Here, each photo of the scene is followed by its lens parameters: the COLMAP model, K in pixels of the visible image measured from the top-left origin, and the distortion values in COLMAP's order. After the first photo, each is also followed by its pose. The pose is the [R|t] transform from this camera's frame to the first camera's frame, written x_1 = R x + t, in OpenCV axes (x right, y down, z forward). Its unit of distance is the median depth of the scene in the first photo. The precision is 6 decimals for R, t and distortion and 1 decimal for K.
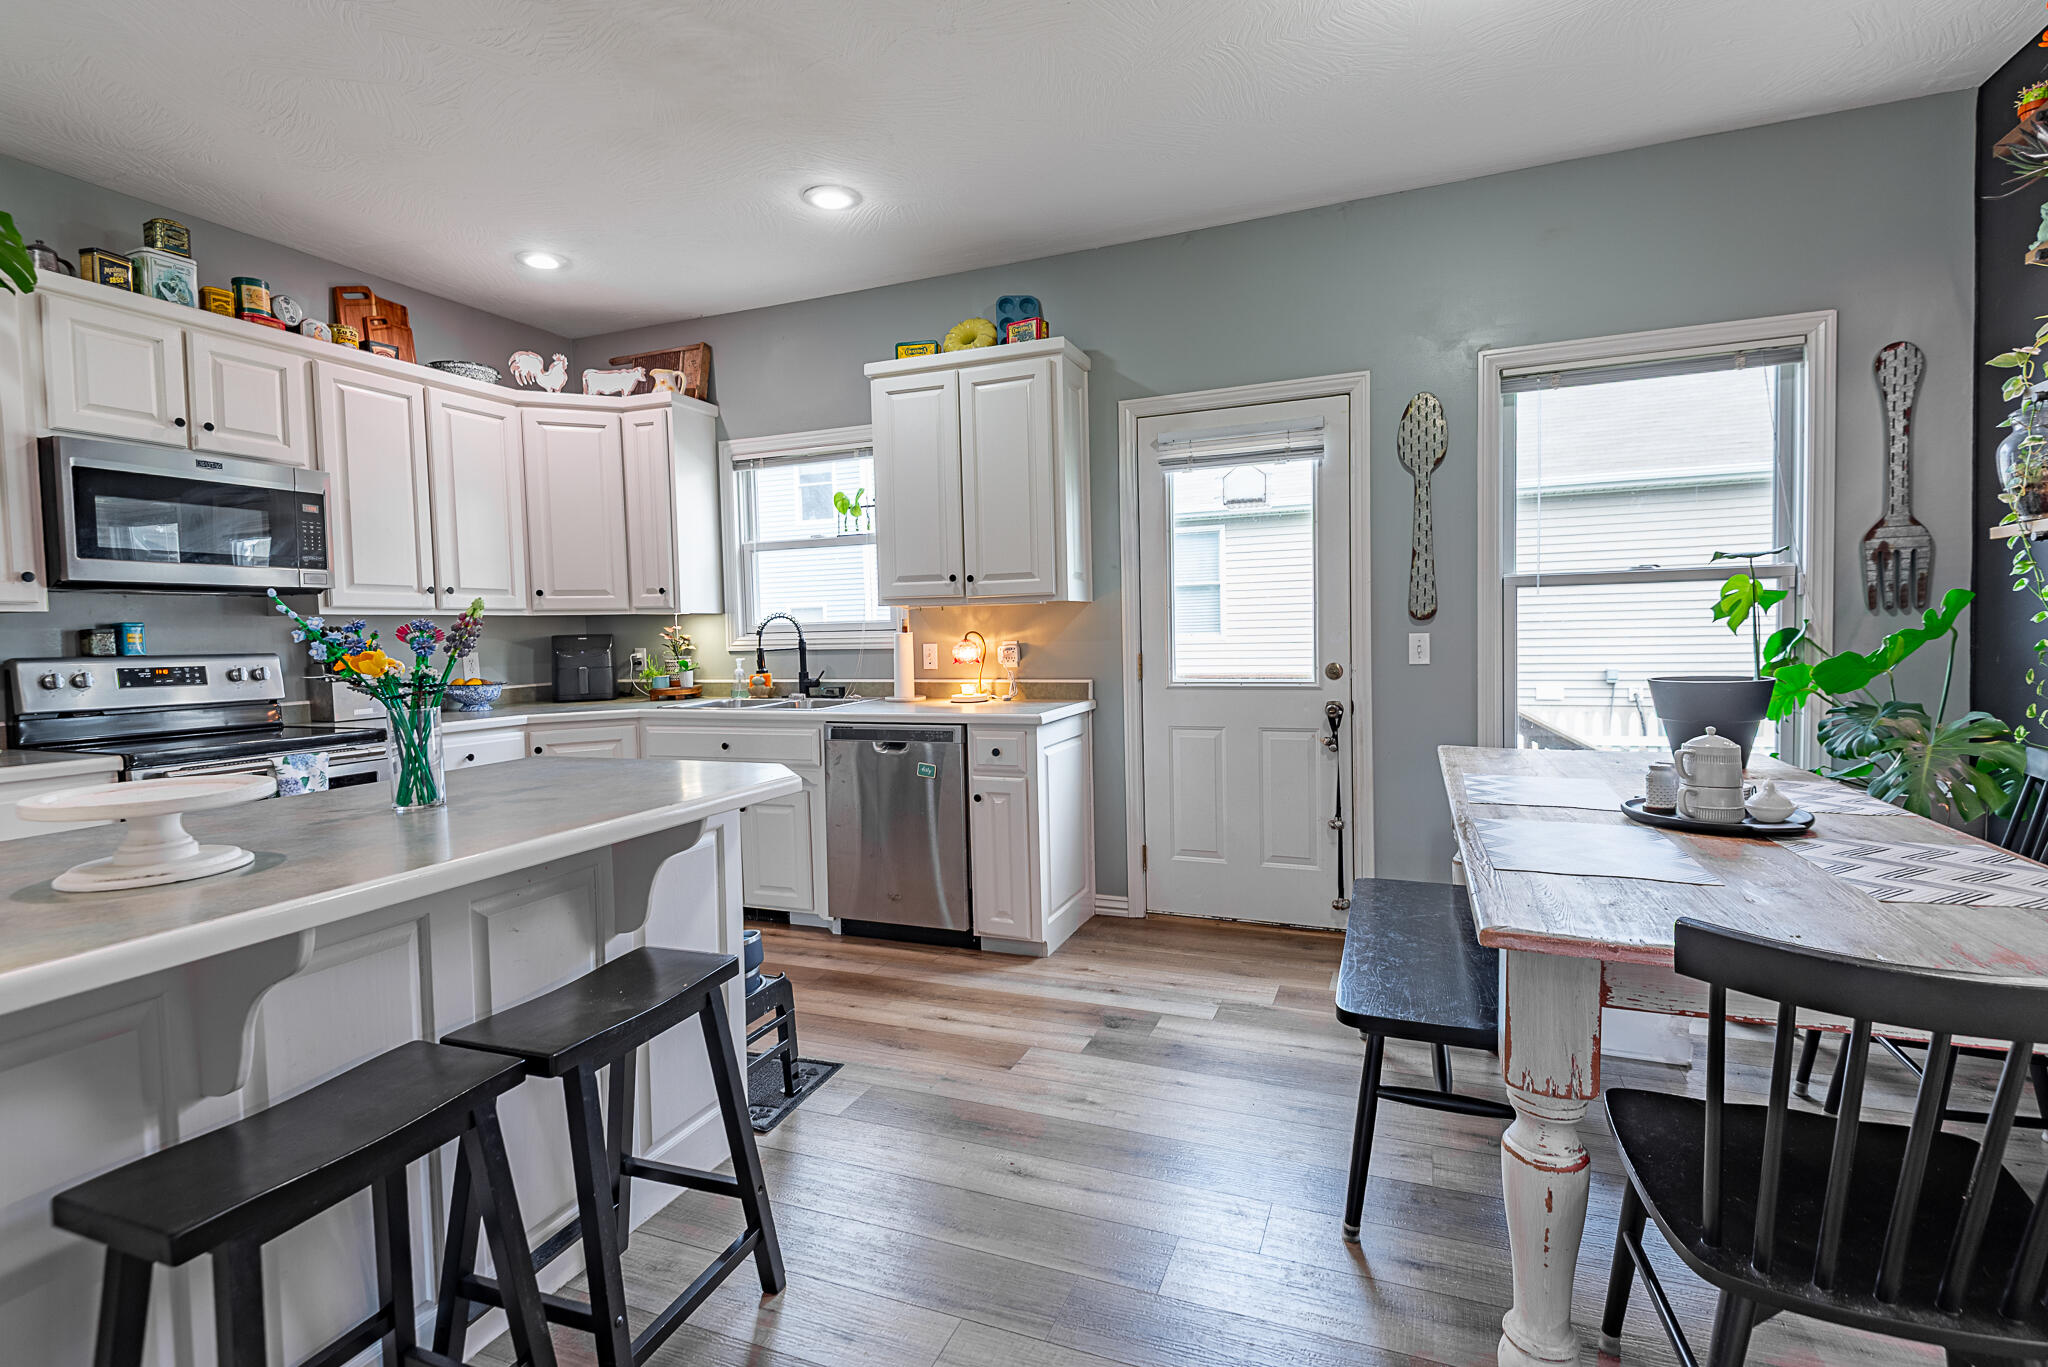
lens RADIAL K [[955.9, 0, 1025.7], [0, 955.9, 673.3], [0, 0, 1]] dist [0.047404, -0.033190]
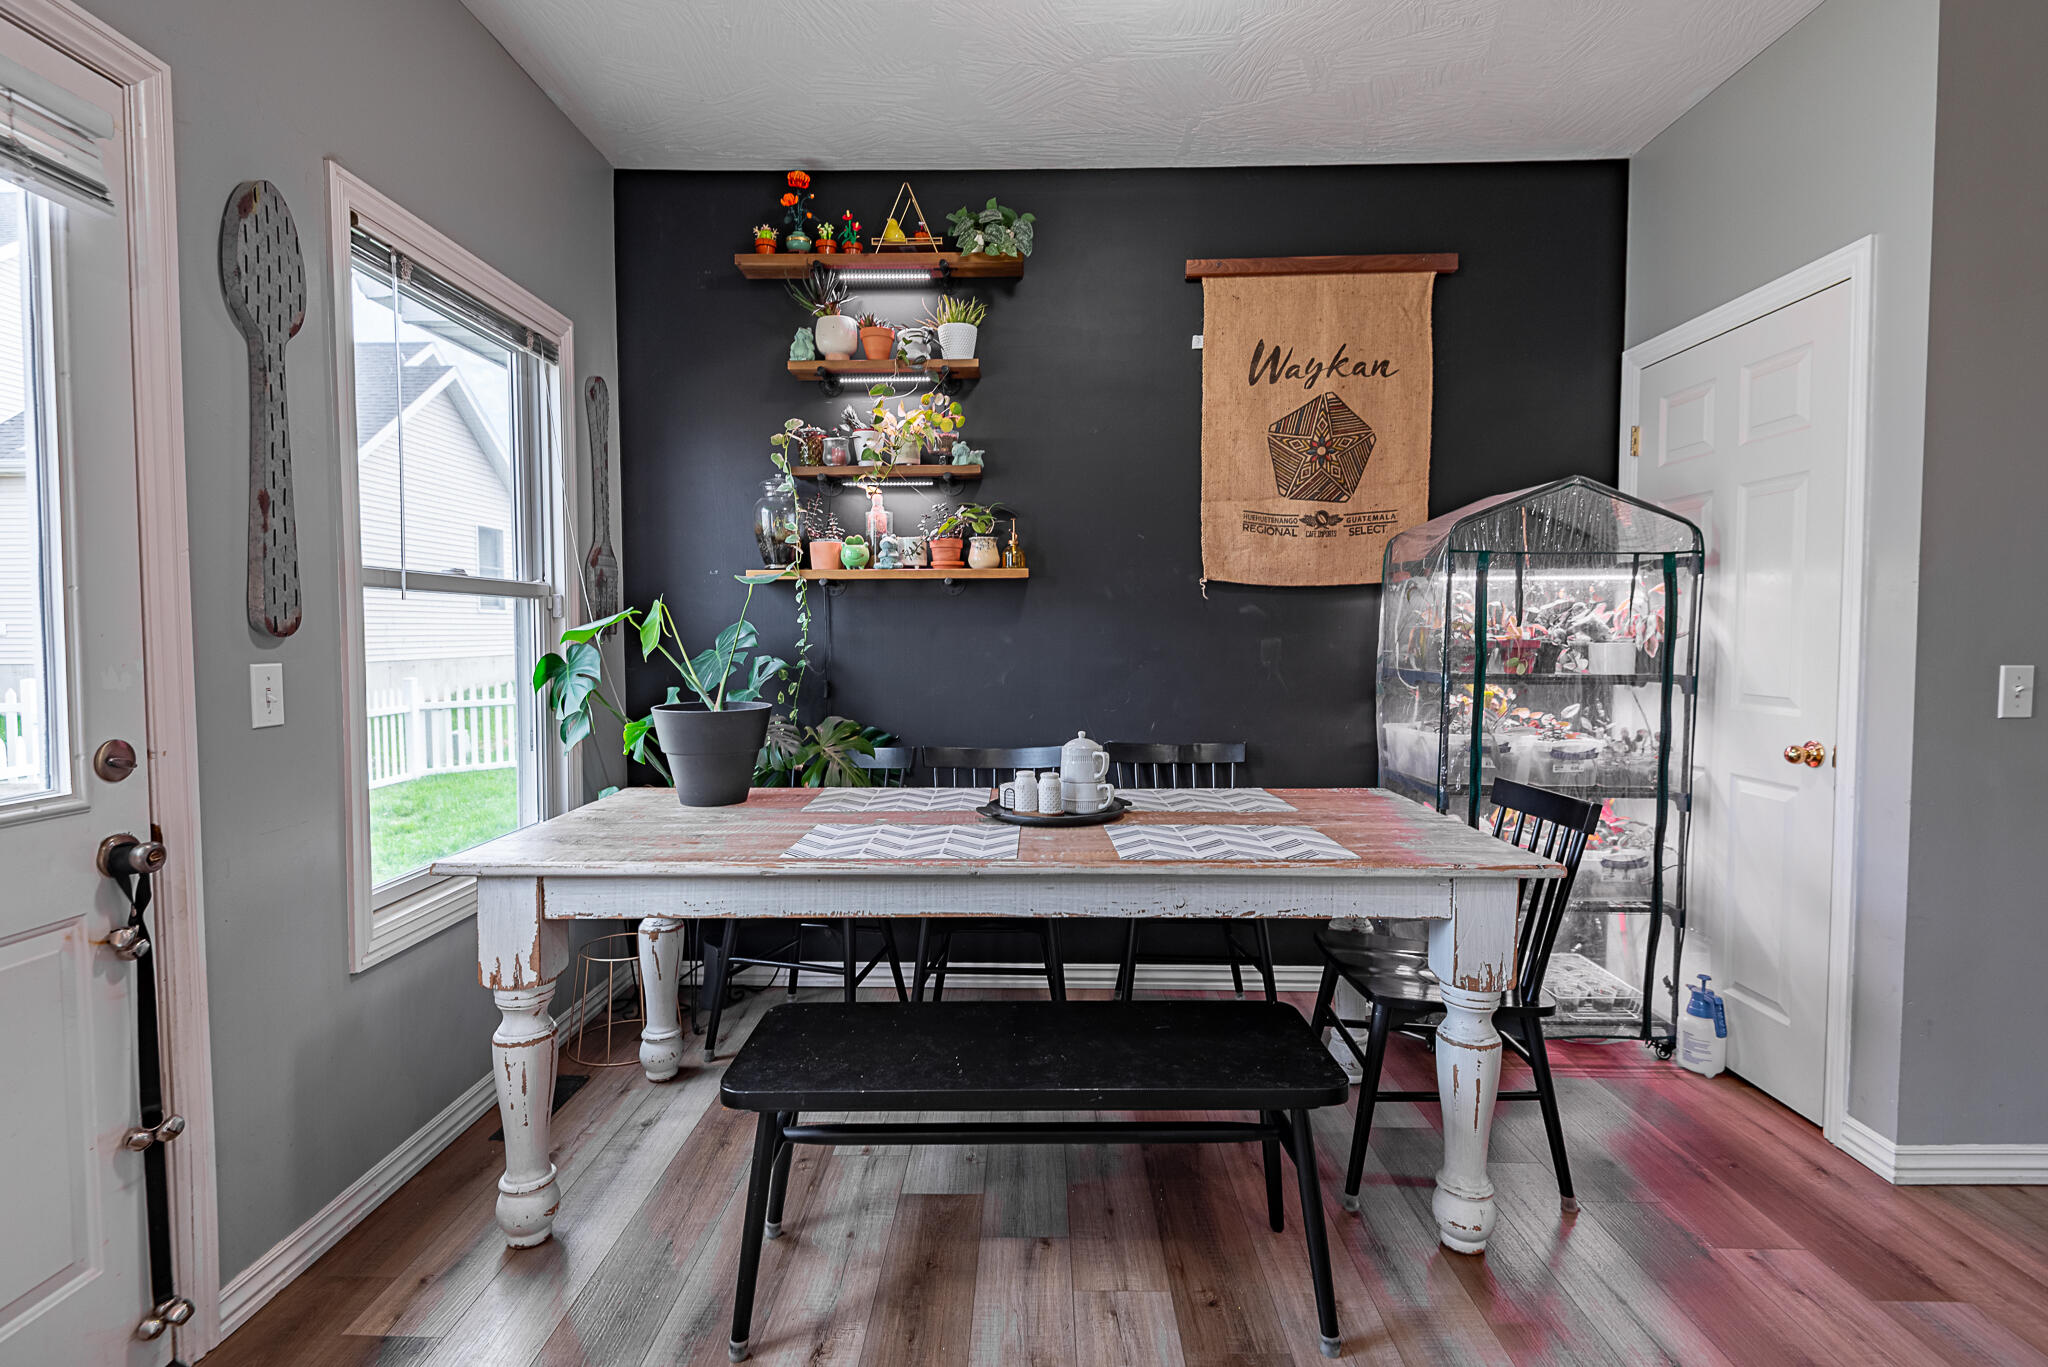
lens RADIAL K [[955.9, 0, 1025.7], [0, 955.9, 673.3], [0, 0, 1]] dist [0.047404, -0.033190]
pose [[-0.353242, -0.014032, 0.935427, -0.199791], [0.053900, 0.997921, 0.035323, -0.033294], [-0.933978, 0.062897, -0.351751, 0.819098]]
